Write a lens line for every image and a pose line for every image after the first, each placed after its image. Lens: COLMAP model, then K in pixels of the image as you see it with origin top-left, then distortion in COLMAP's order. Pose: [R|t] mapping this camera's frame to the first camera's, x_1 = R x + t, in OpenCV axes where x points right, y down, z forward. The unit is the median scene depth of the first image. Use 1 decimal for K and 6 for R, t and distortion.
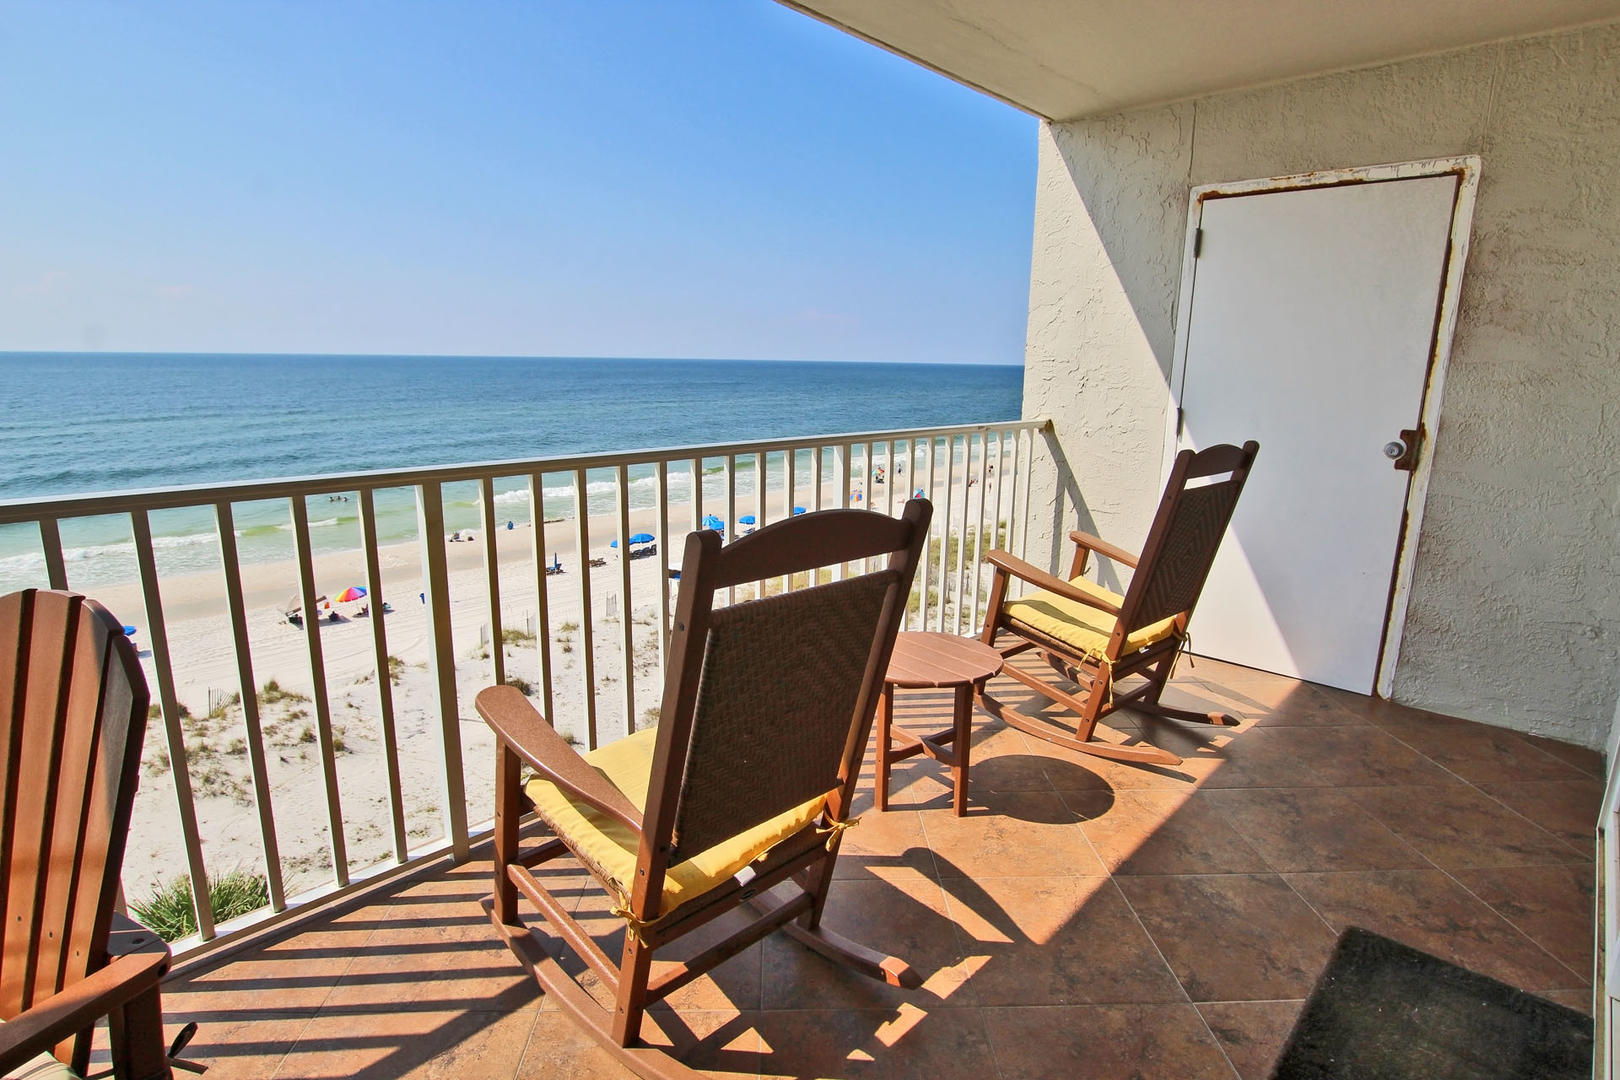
lens RADIAL K [[843.0, 0, 808.2], [0, 843.0, 546.9], [0, 0, 1]] dist [-0.024229, -0.001517]
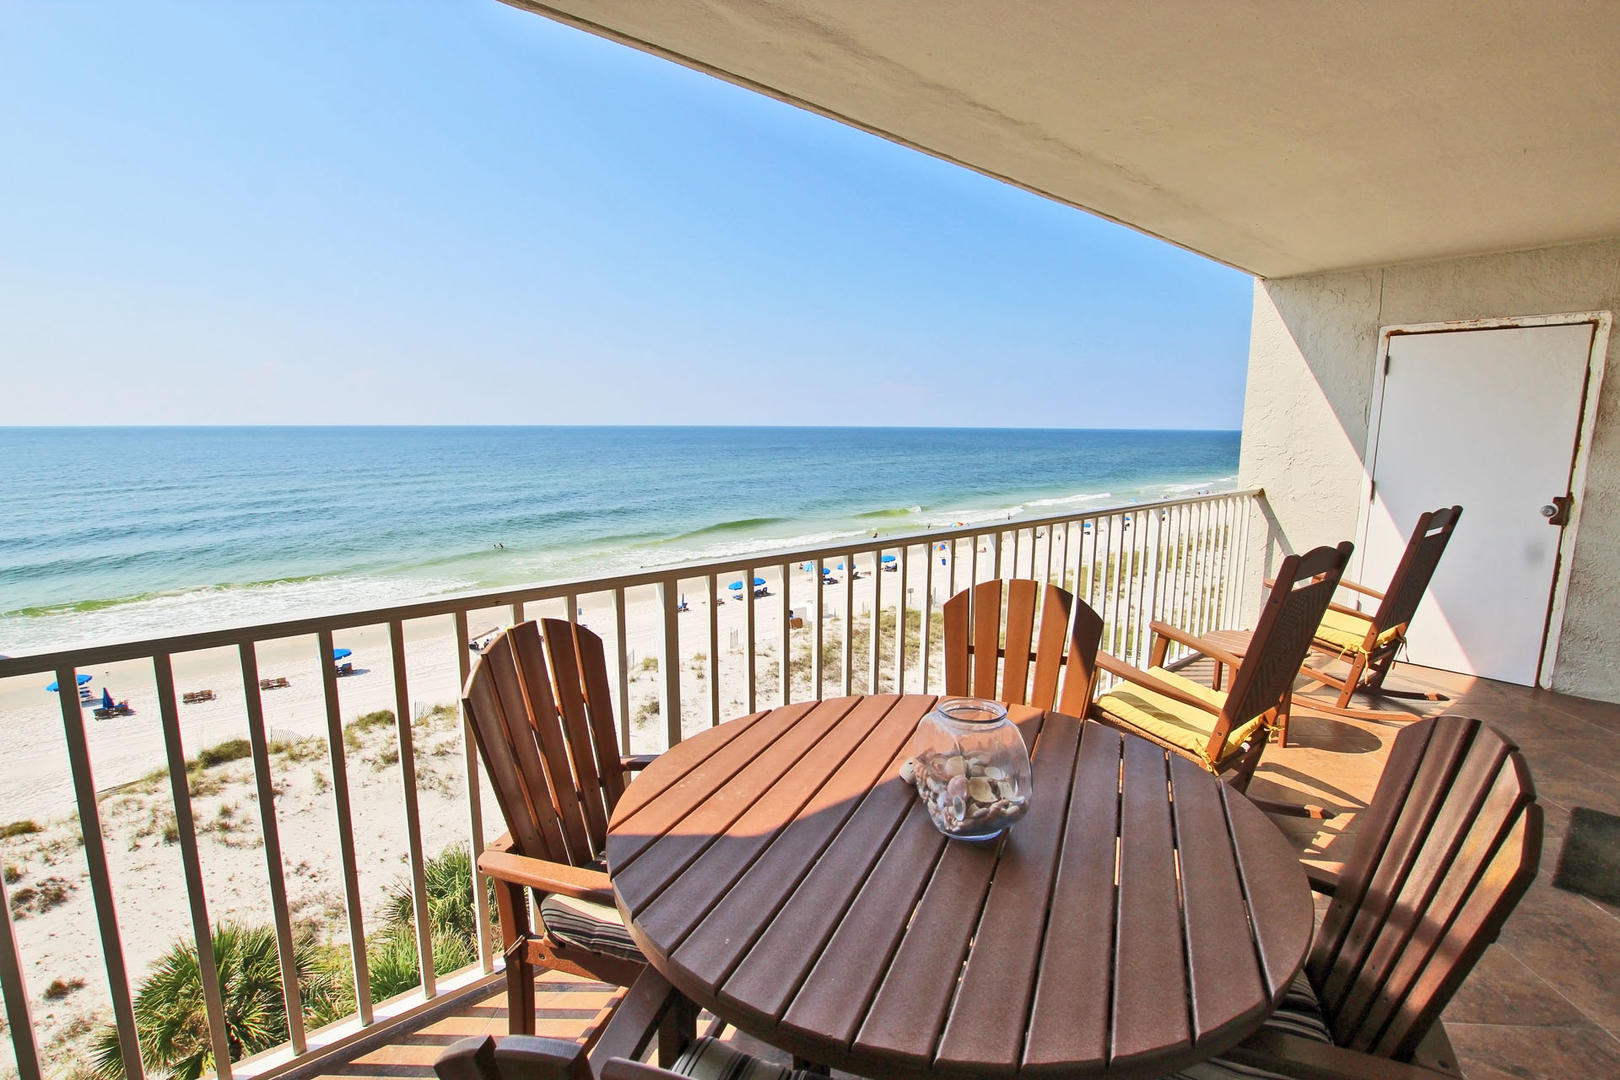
lens RADIAL K [[751.8, 0, 808.2], [0, 751.8, 546.6], [0, 0, 1]] dist [-0.038101, 0.006281]
pose [[0.994751, 0.004167, -0.102239, -0.385902], [-0.010213, 0.998224, -0.058684, 0.027265], [0.101813, 0.059420, 0.993027, -0.324198]]
